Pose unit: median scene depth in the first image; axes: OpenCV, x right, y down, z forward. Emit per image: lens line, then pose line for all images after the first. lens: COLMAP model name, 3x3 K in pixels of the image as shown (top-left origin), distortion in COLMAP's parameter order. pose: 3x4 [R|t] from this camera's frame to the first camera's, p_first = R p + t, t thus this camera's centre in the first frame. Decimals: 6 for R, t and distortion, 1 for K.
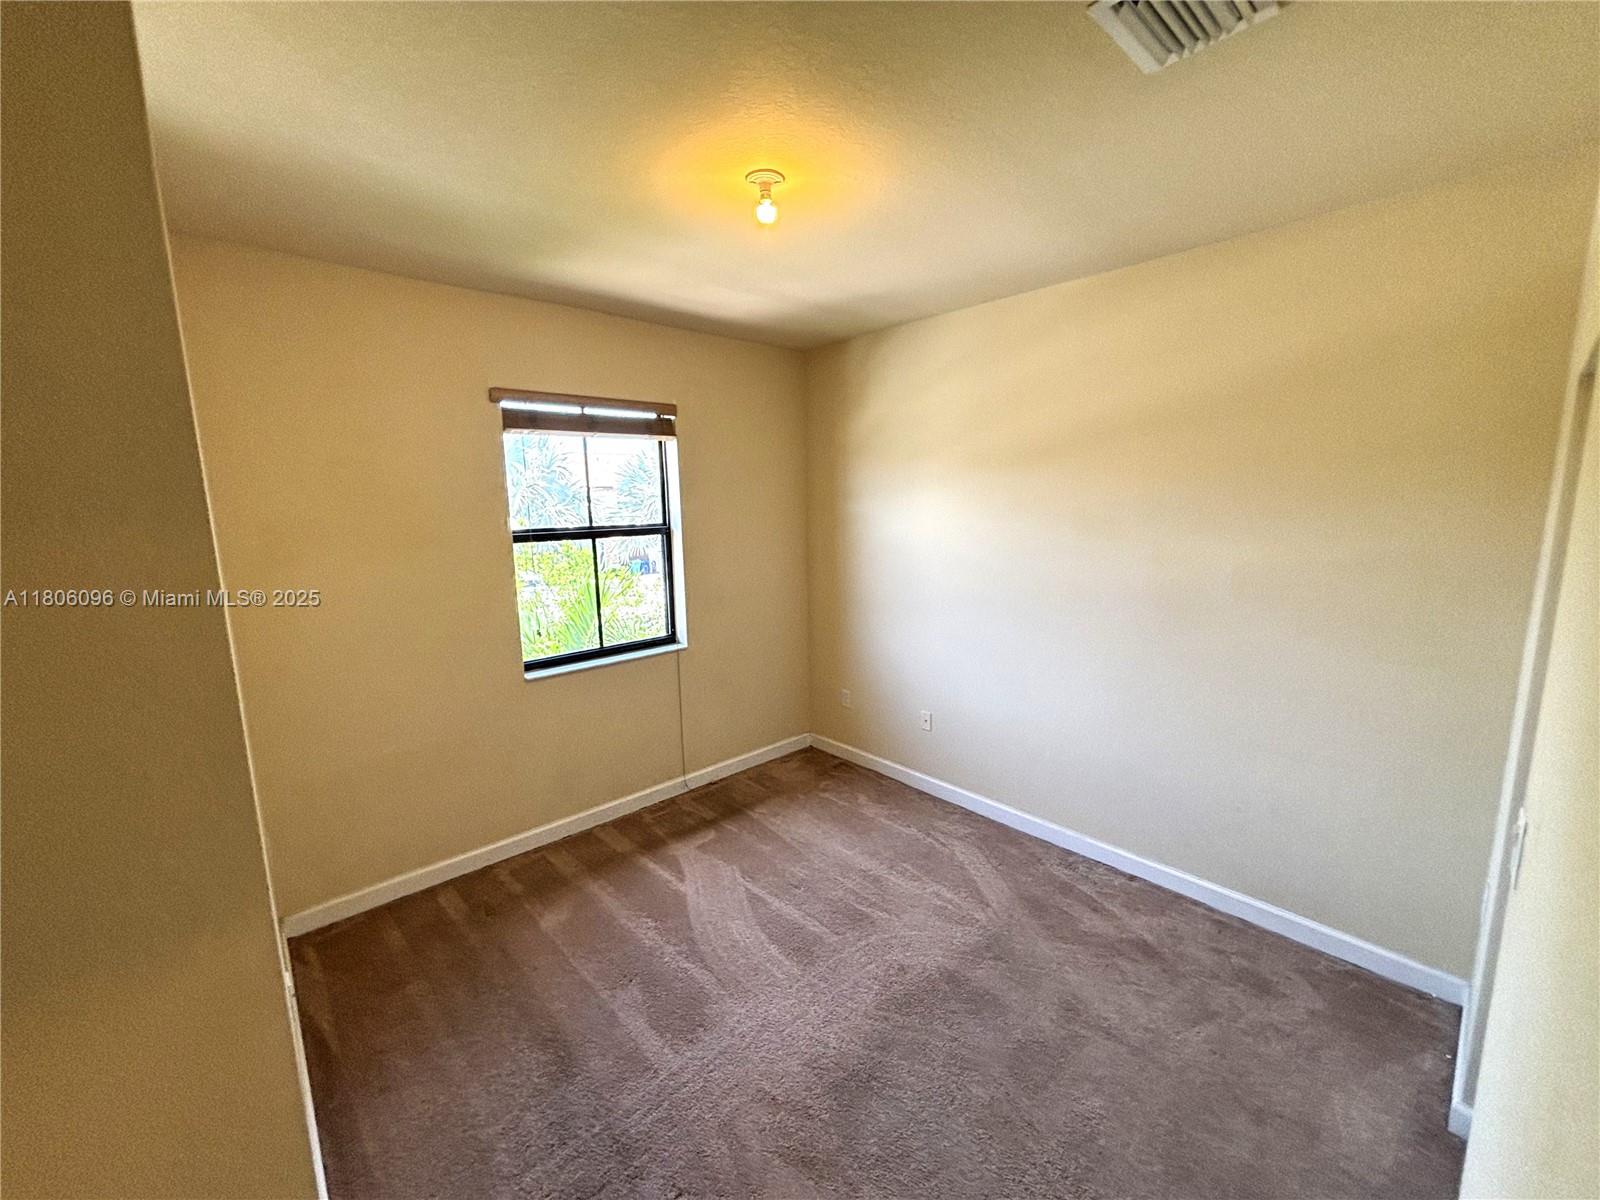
lens RADIAL K [[644.7, 0, 796.6], [0, 644.7, 598.1], [0, 0, 1]] dist [-0.000982, -0.000143]
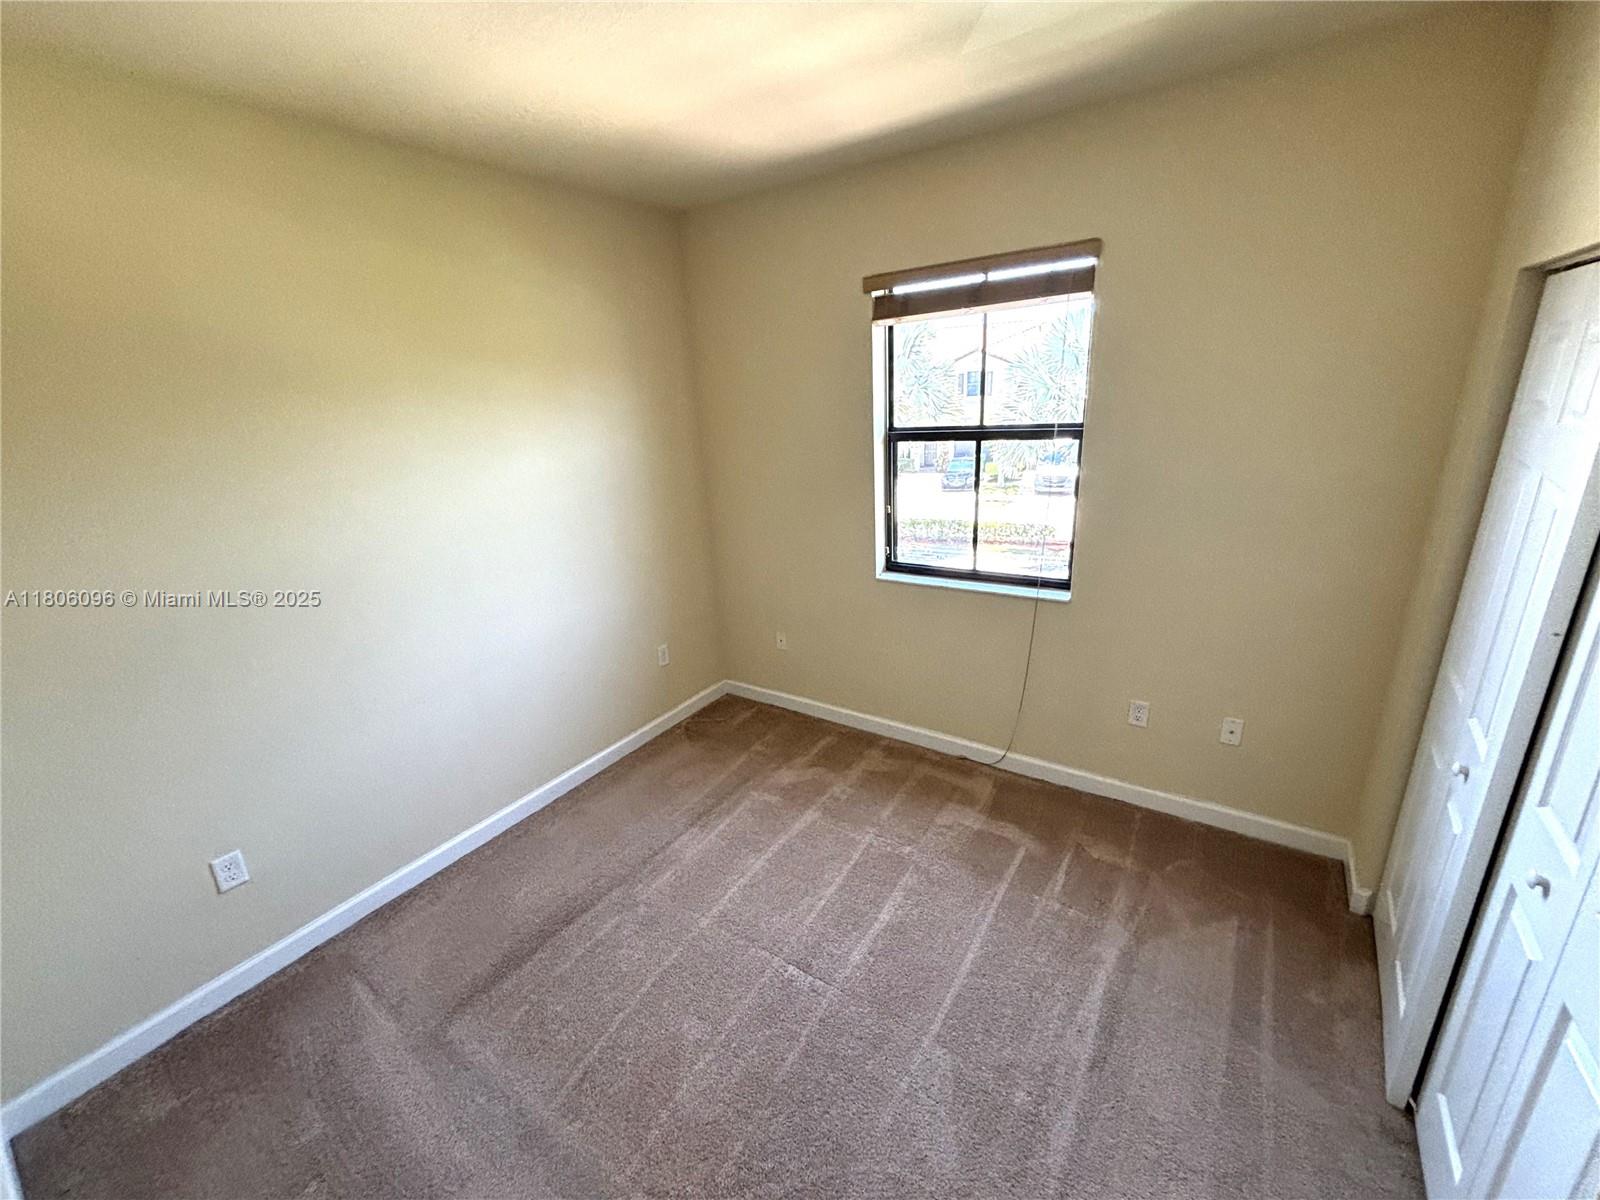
lens RADIAL K [[644.7, 0, 796.6], [0, 644.7, 598.1], [0, 0, 1]] dist [-0.000982, -0.000143]
pose [[0.219160, 0.299118, -0.928707, 0.473412], [-0.089717, 0.953993, 0.286091, -0.115440], [0.971555, 0.020621, 0.235914, 0.576687]]
